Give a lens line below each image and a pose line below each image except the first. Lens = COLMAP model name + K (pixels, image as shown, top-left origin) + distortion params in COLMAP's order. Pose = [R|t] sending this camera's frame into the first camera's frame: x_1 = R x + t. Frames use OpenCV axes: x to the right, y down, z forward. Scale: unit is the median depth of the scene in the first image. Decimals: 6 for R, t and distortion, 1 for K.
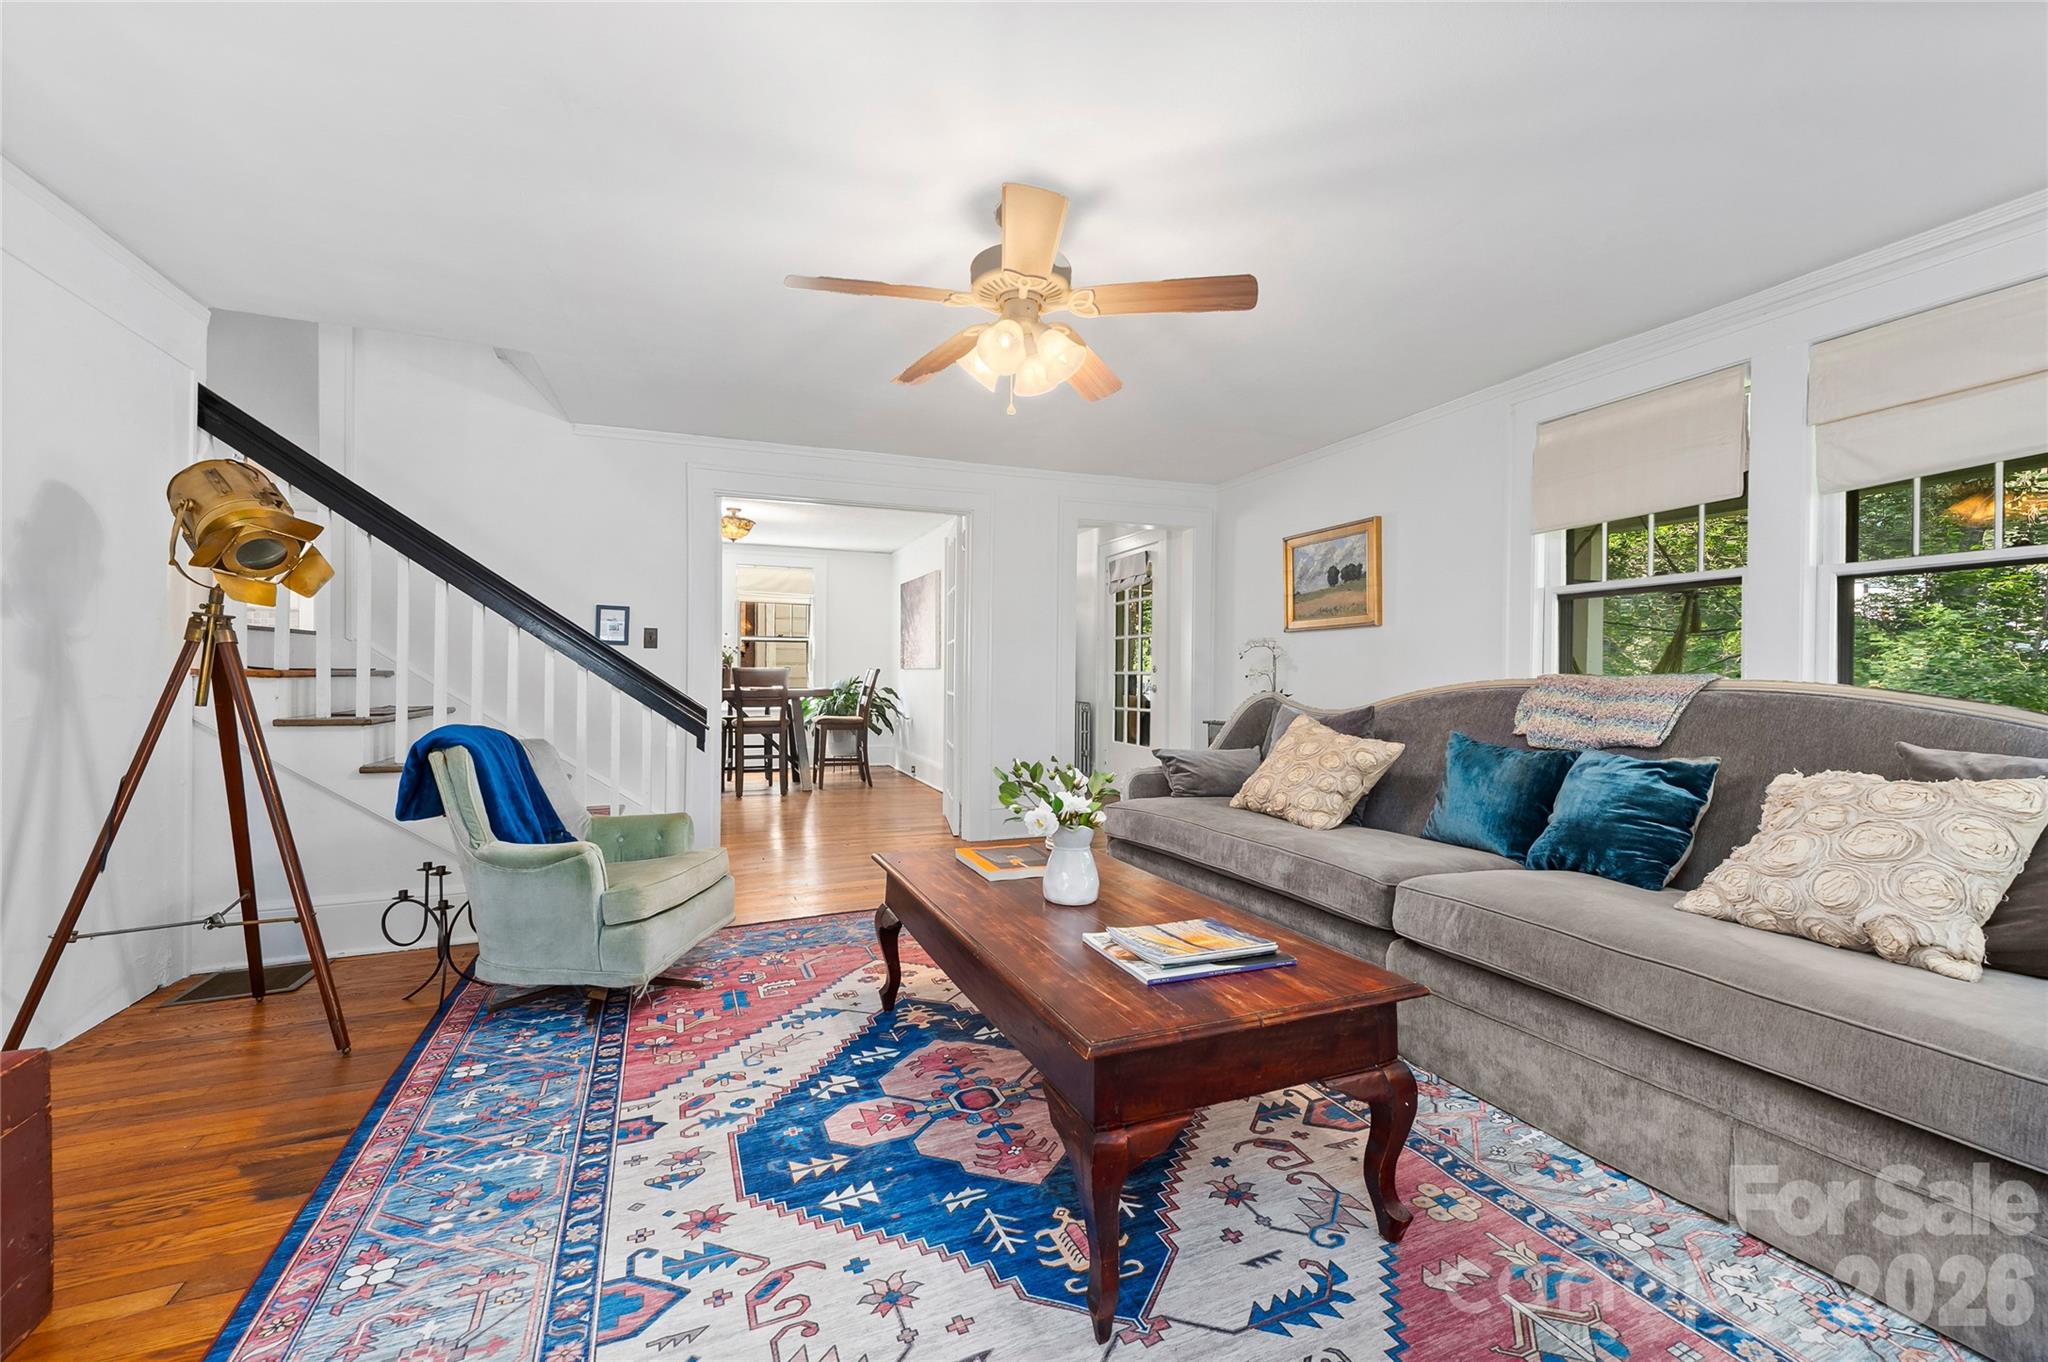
lens RADIAL K [[823.0, 0, 1018.4], [0, 823.0, 676.8], [0, 0, 1]] dist [0.011076, -0.003054]
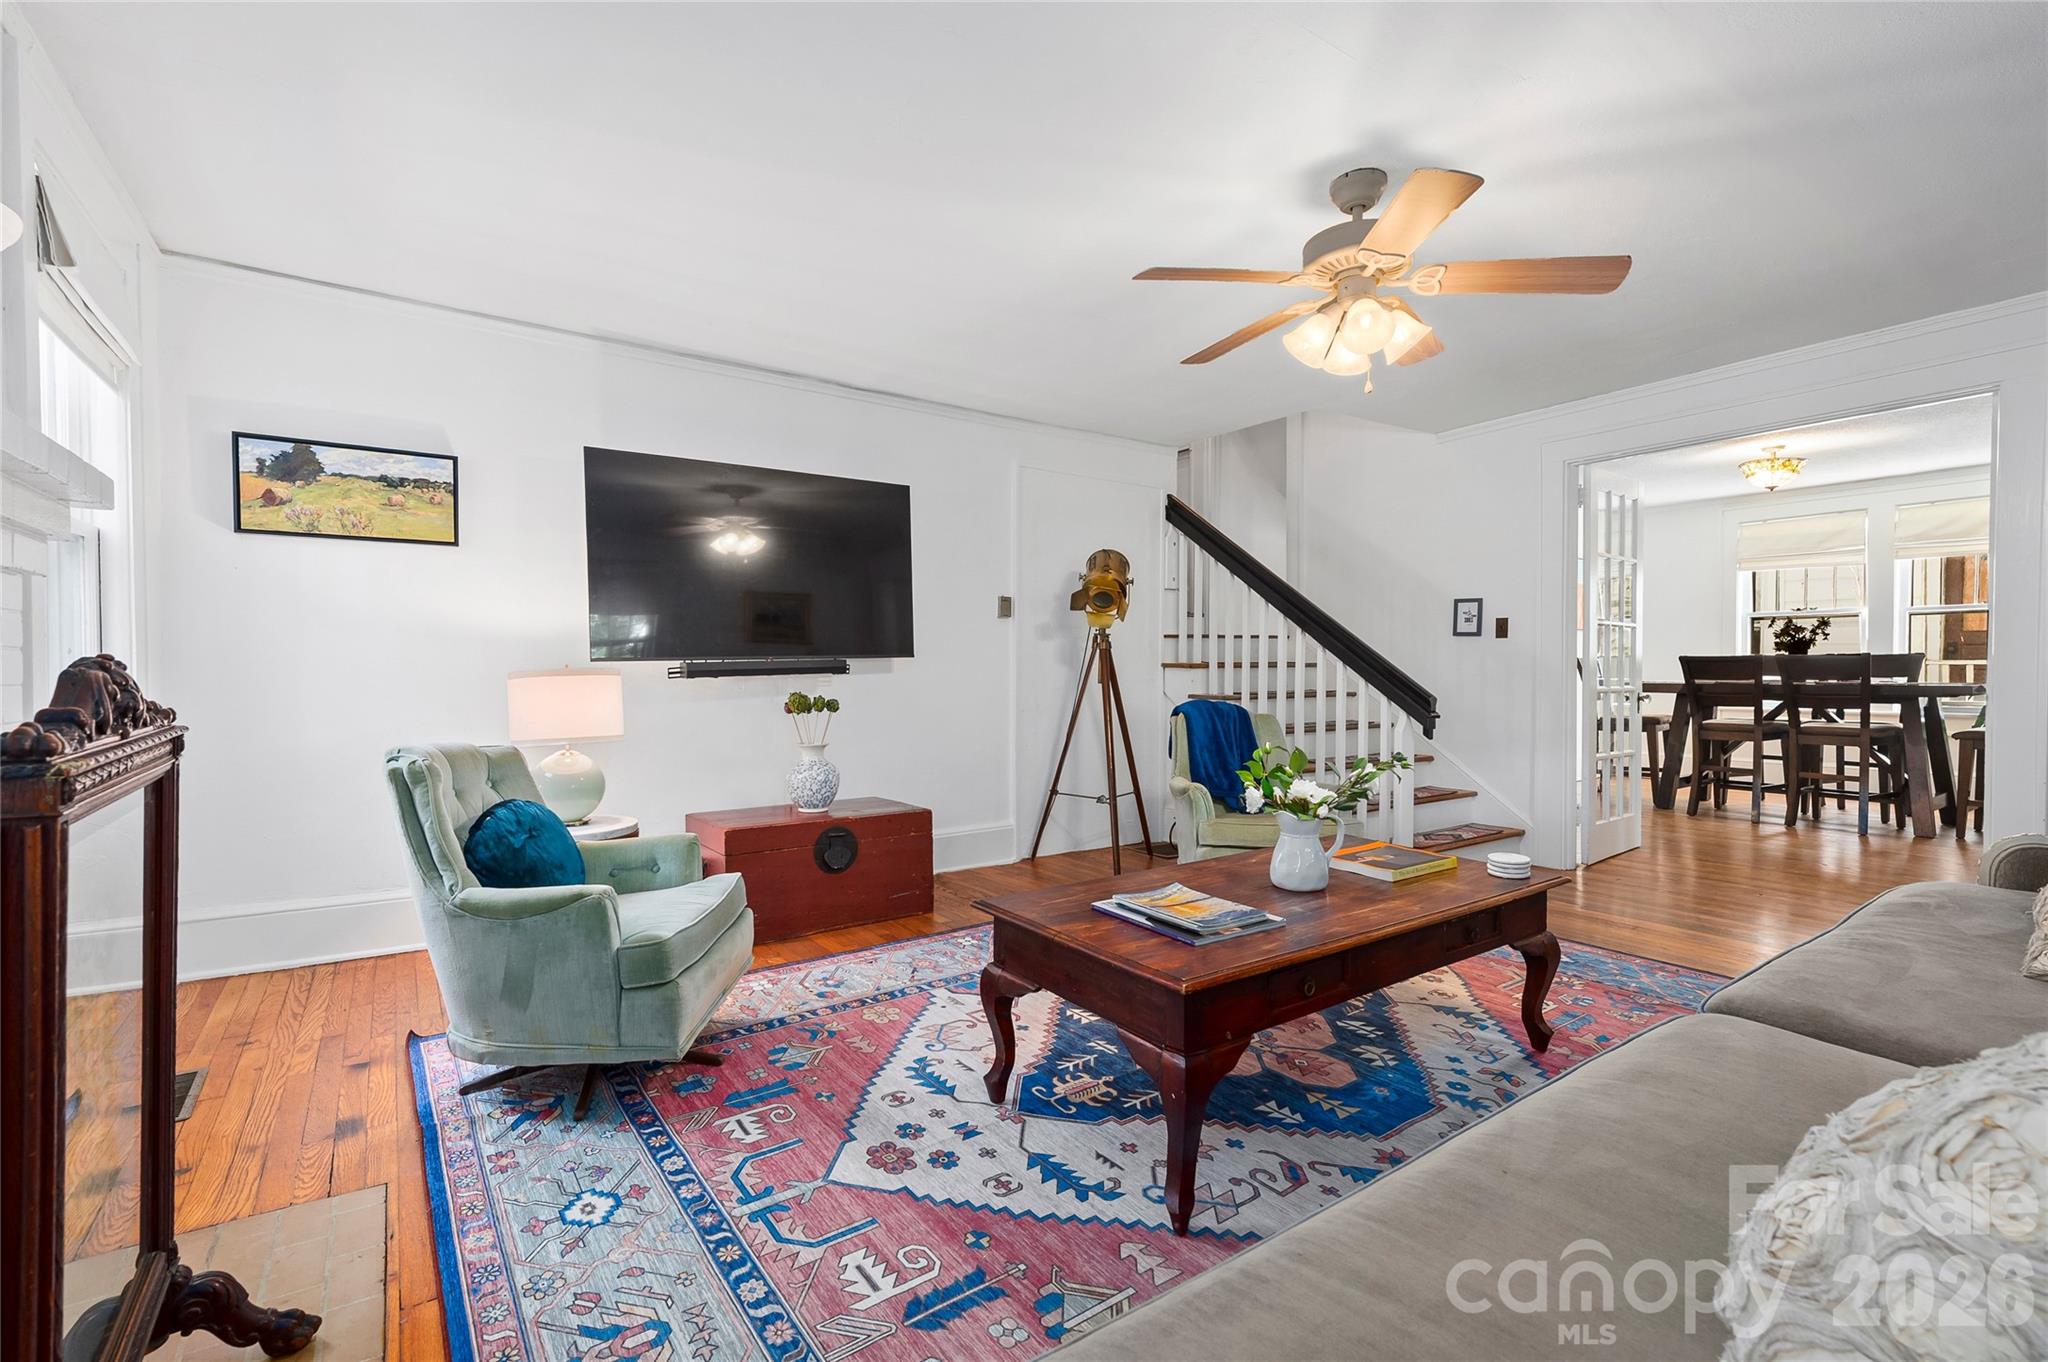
lens RADIAL K [[918.9, 0, 1019.5], [0, 918.9, 670.3], [0, 0, 1]] dist [0.012107, -0.004561]
pose [[0.208458, -0.000063, -0.978031, 1.245052], [0.002656, 0.999996, 0.000502, 0.005037], [0.978028, -0.002703, 0.208458, 0.487704]]
